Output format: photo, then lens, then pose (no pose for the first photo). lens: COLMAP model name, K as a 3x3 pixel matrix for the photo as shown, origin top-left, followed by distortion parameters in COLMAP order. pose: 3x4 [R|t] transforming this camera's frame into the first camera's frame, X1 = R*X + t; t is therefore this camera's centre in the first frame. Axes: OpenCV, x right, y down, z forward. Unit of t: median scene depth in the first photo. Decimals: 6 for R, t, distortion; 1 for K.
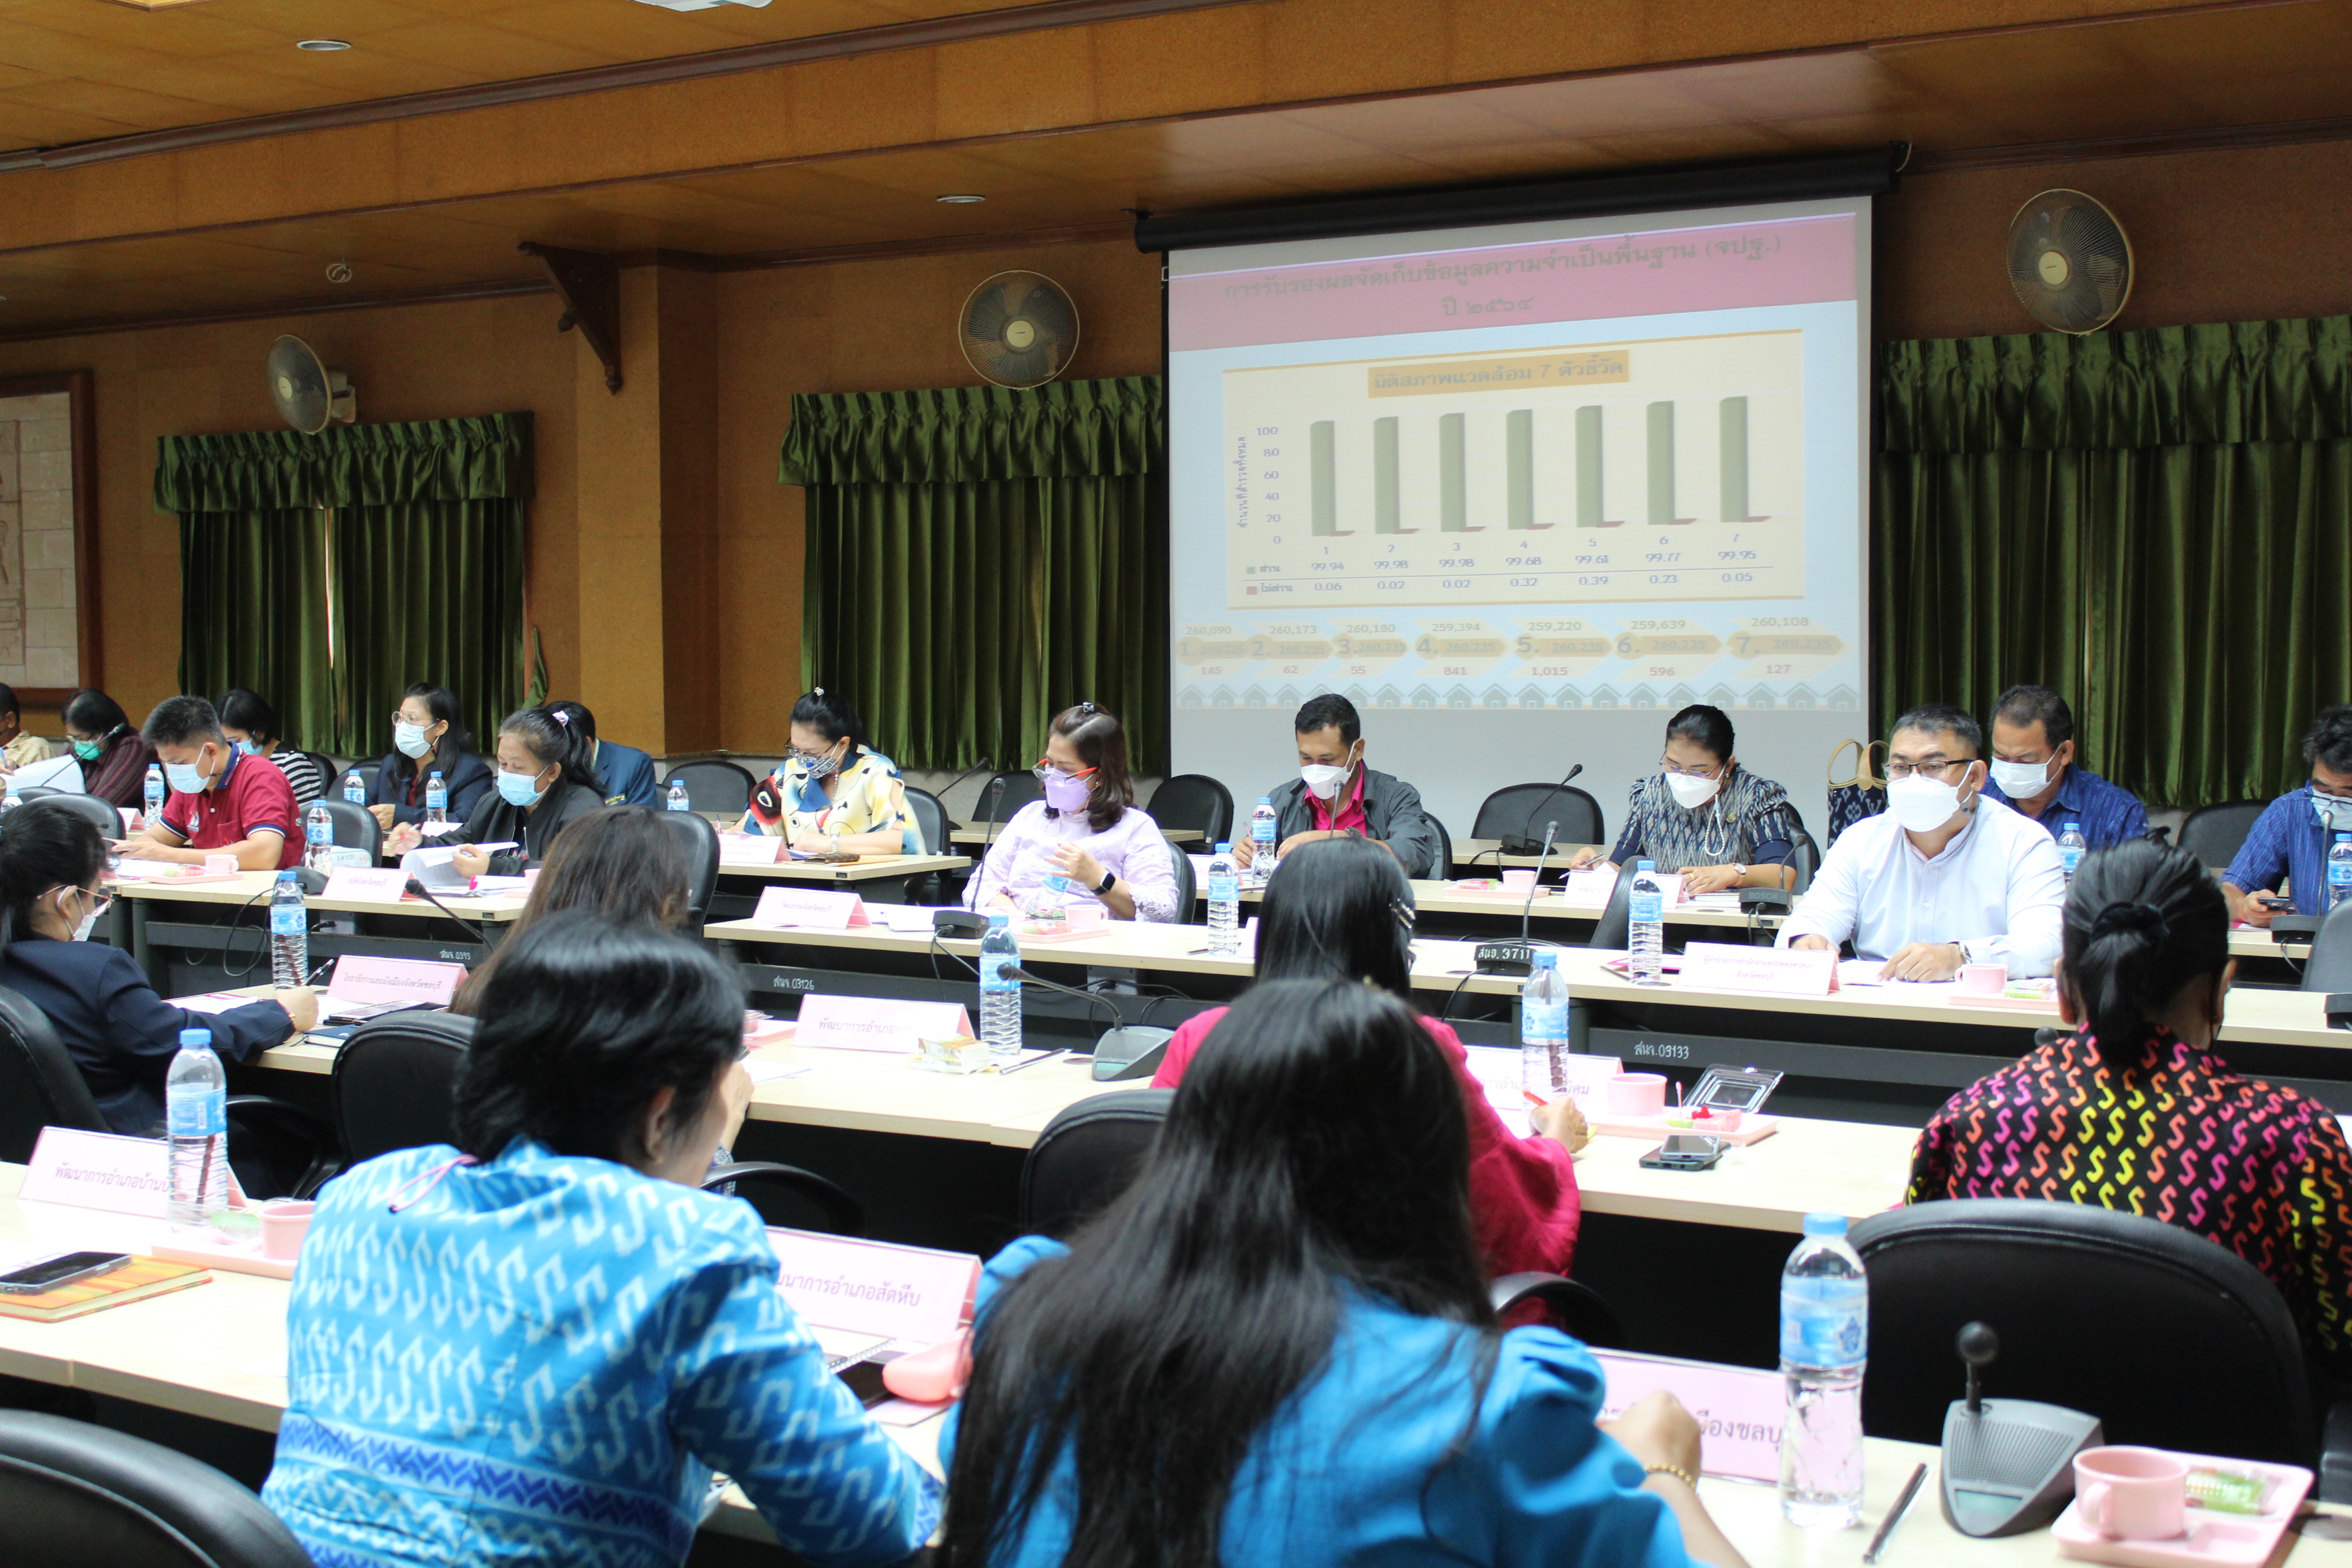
lens RADIAL K [[2877.5, 0, 1176.0], [0, 2877.5, 784.0], [0, 0, 1]] dist [-0.104596, 0.188297]
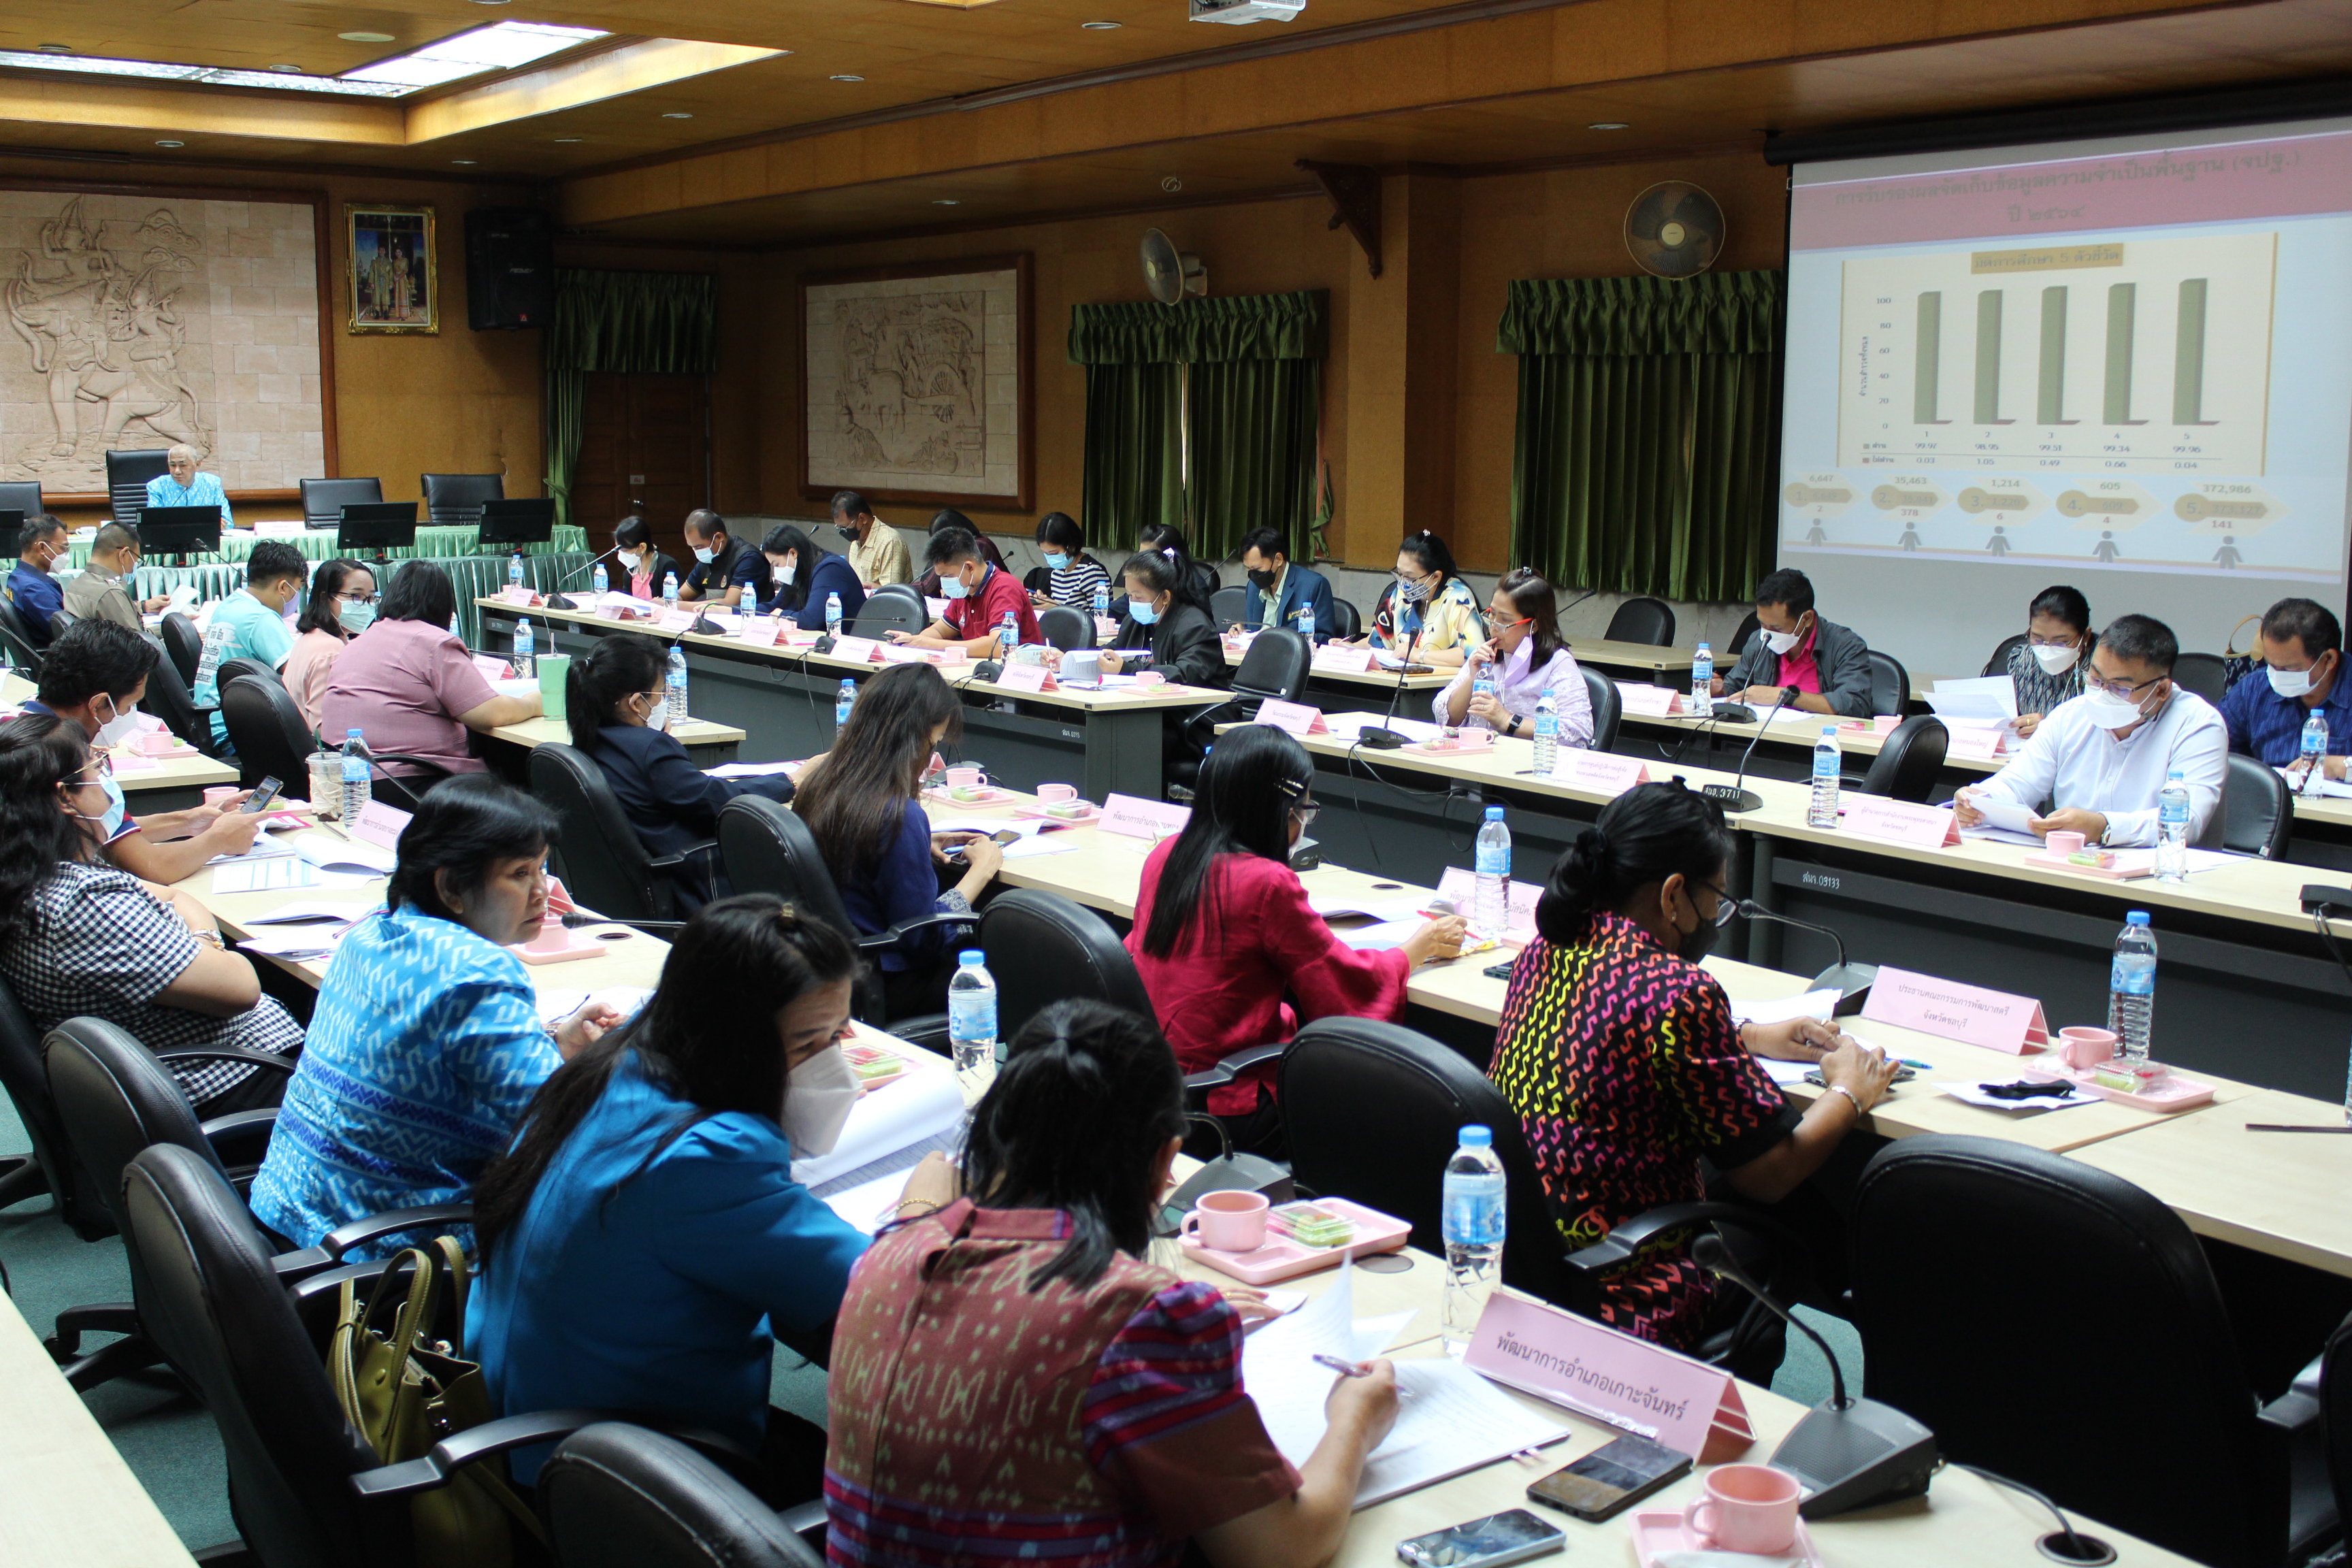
lens RADIAL K [[2468.6, 0, 1176.0], [0, 2468.6, 784.0], [0, 0, 1]] dist [-0.118615, 0.145079]
pose [[0.924767, 0.068767, -0.374268, 0.162144], [-0.033411, 0.994411, 0.100157, -0.024714], [0.379063, -0.080117, 0.921896, -0.045512]]
